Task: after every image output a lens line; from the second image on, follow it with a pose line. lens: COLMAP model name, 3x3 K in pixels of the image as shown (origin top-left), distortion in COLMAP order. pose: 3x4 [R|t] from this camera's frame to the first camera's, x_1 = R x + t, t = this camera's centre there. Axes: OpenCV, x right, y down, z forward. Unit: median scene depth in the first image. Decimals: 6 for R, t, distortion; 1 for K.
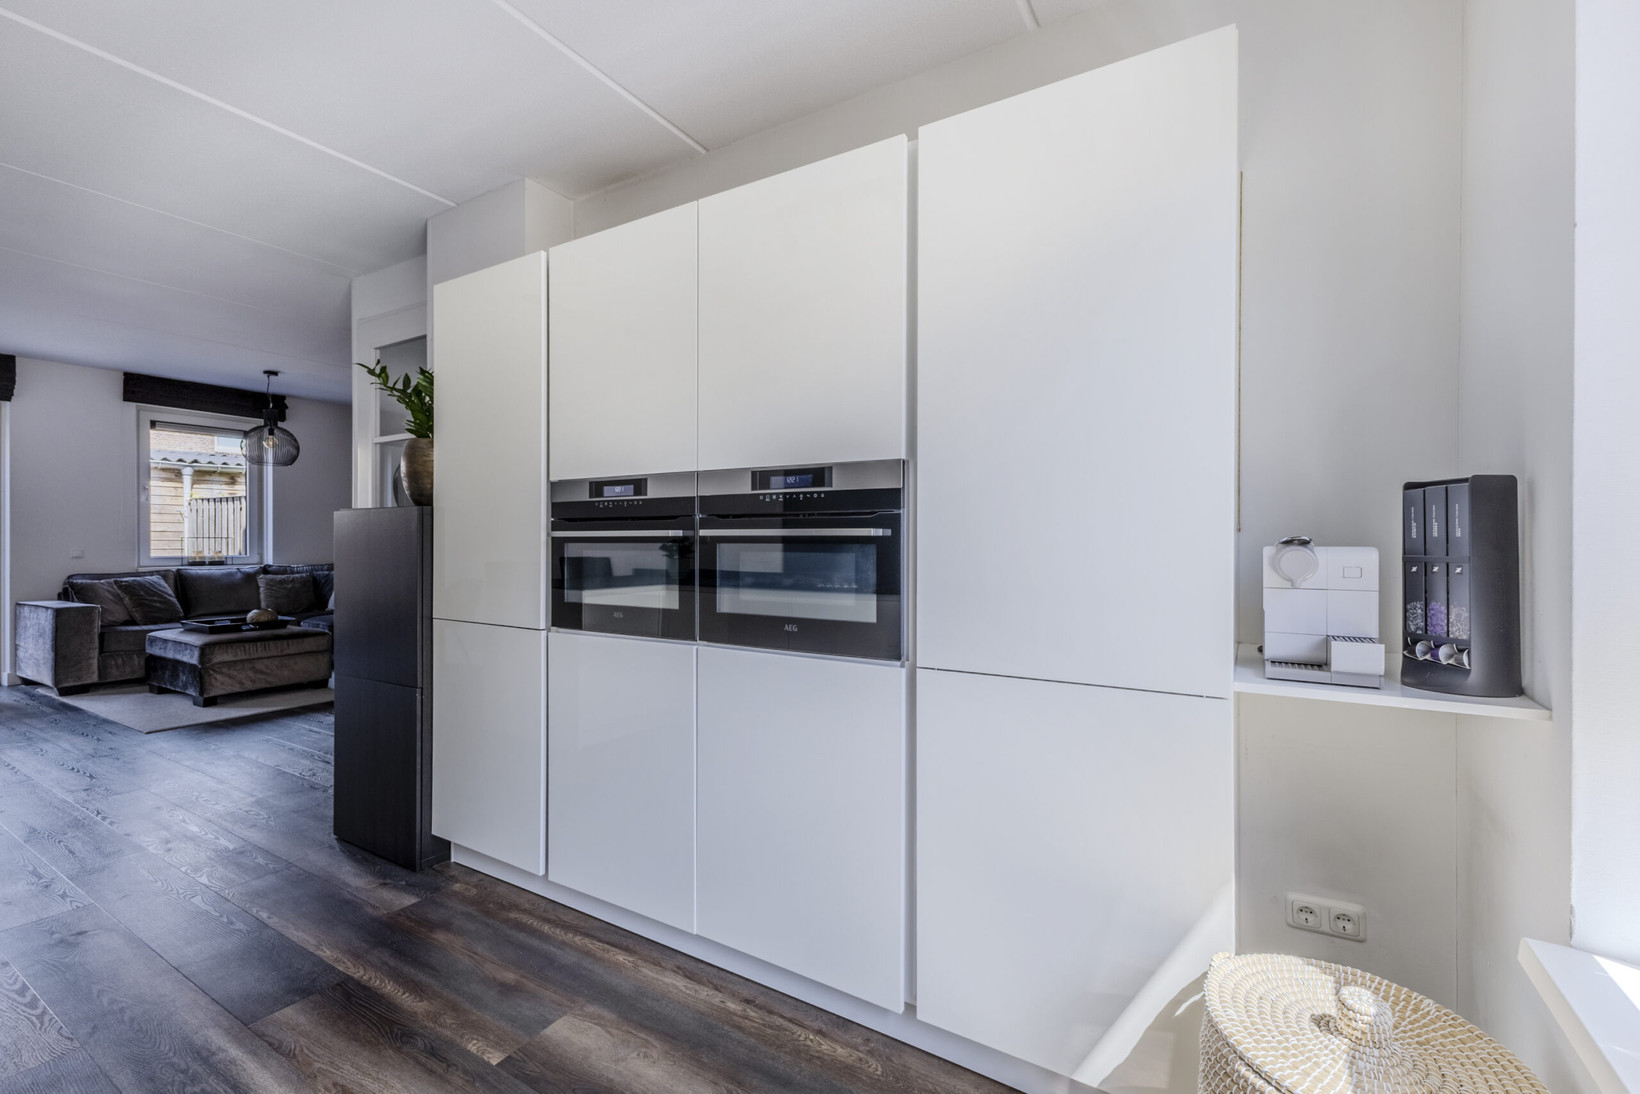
lens RADIAL K [[714.7, 0, 813.7], [0, 714.7, 537.4], [0, 0, 1]] dist [0.009855, -0.002510]
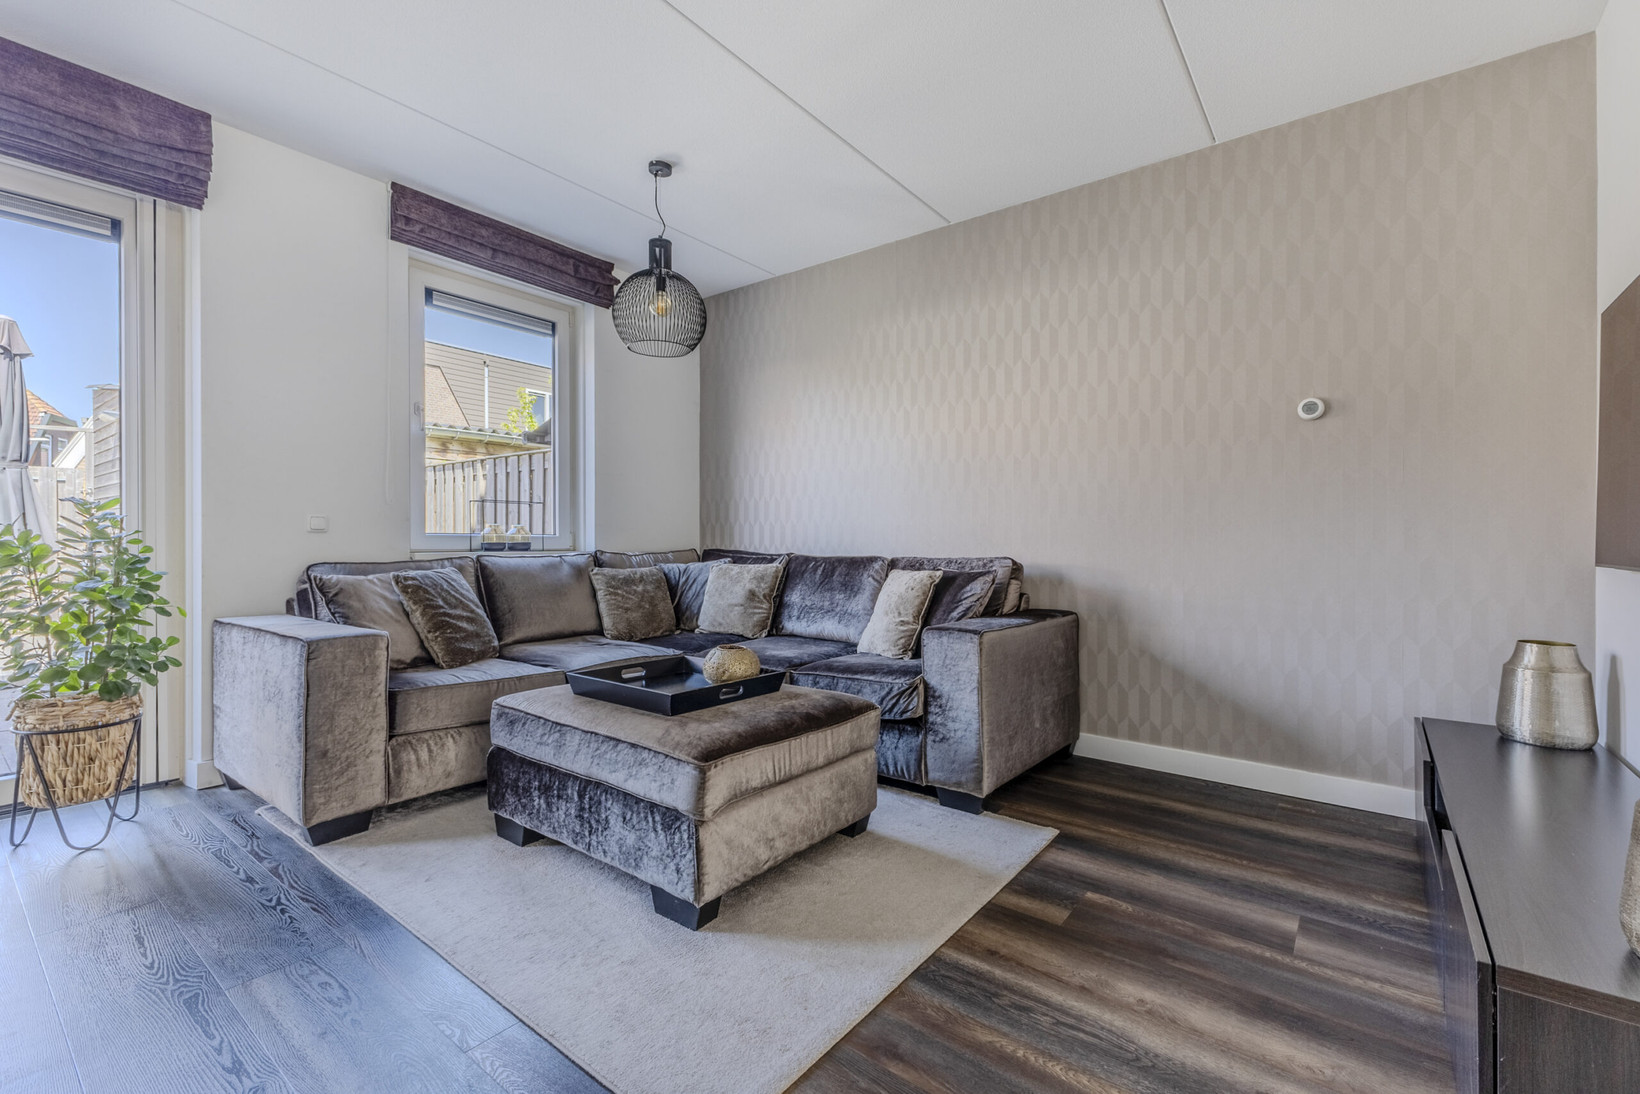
lens RADIAL K [[714.7, 0, 827.0], [0, 714.7, 540.1], [0, 0, 1]] dist [0.009855, -0.002510]
pose [[0.994550, 0.002979, -0.104222, -0.628932], [-0.002860, 0.999995, 0.001294, 0.034157], [0.104226, -0.000989, 0.994553, 0.546731]]
